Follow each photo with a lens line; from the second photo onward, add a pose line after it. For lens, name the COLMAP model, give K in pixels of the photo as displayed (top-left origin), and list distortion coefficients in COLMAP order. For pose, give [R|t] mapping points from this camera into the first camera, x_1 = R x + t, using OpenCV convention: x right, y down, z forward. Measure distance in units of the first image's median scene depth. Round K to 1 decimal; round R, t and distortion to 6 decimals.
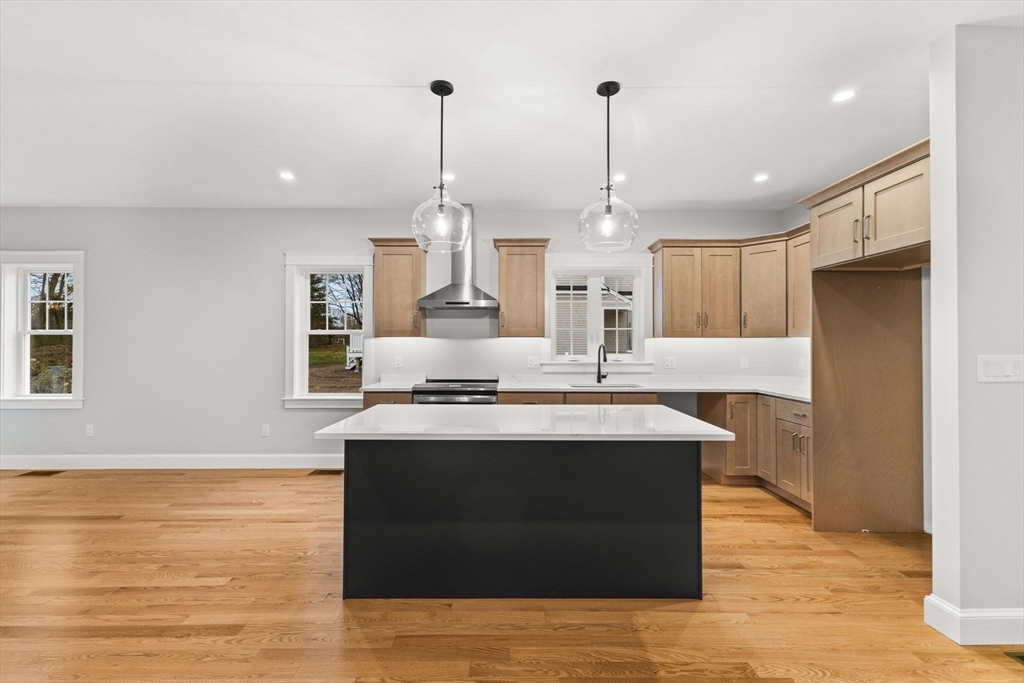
lens RADIAL K [[439.1, 0, 512.0], [0, 439.1, 339.6], [0, 0, 1]] dist [0.013907, -0.003014]
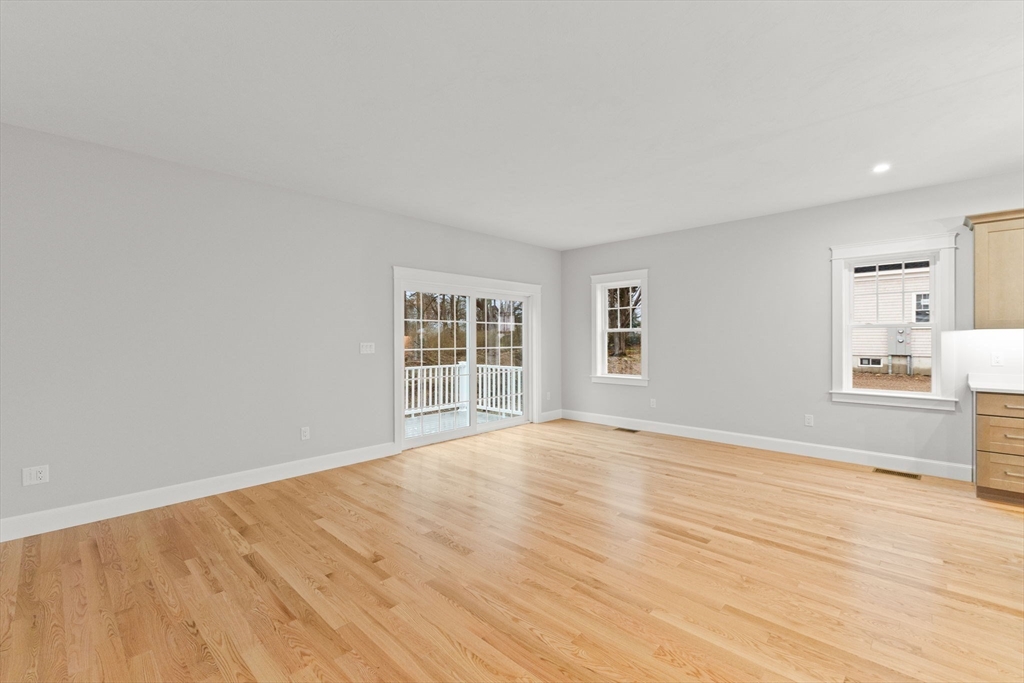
lens RADIAL K [[439.1, 0, 512.0], [0, 439.1, 339.6], [0, 0, 1]] dist [0.013907, -0.003014]
pose [[0.720013, -0.001354, -0.693959, -0.445736], [0.009588, 0.999922, 0.007998, -0.001456], [0.693894, -0.012412, 0.719970, -0.321263]]
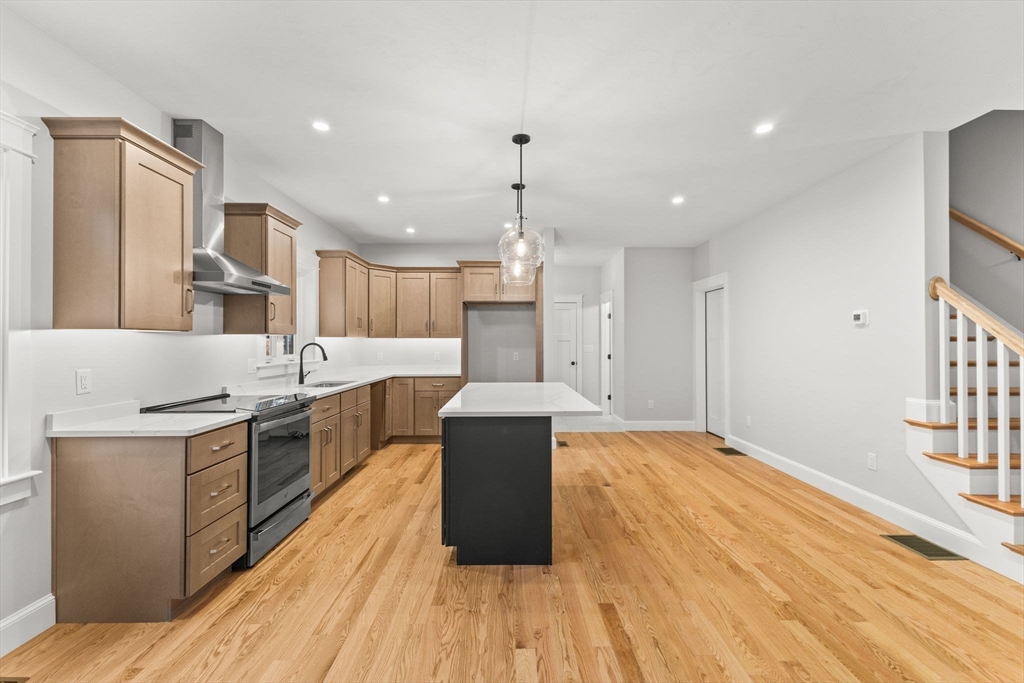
lens RADIAL K [[439.1, 0, 512.0], [0, 439.1, 339.6], [0, 0, 1]] dist [0.013907, -0.003014]
pose [[-0.005221, 0.005749, 0.999970, -0.980856], [-0.008089, 0.999951, -0.005792, 0.006293], [-0.999954, -0.008119, -0.005174, 0.714487]]
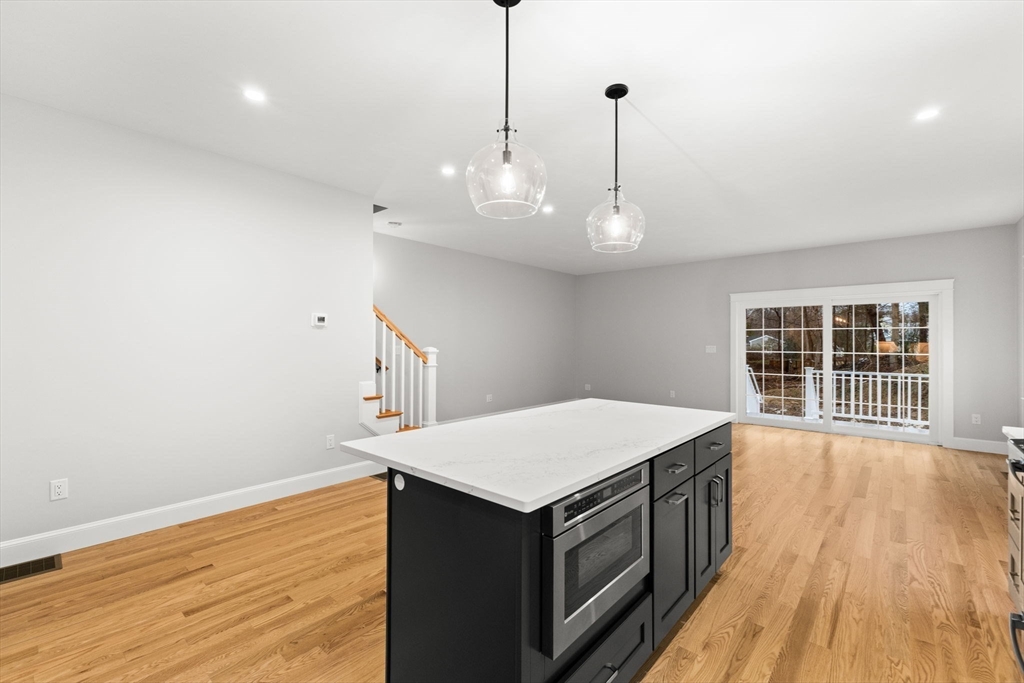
lens RADIAL K [[439.1, 0, 512.0], [0, 439.1, 339.6], [0, 0, 1]] dist [0.013907, -0.003014]
pose [[-0.662123, -0.008716, -0.749345, 0.527529], [0.001969, 0.999909, -0.013370, 0.011158], [0.749393, -0.010328, -0.662045, 1.034325]]
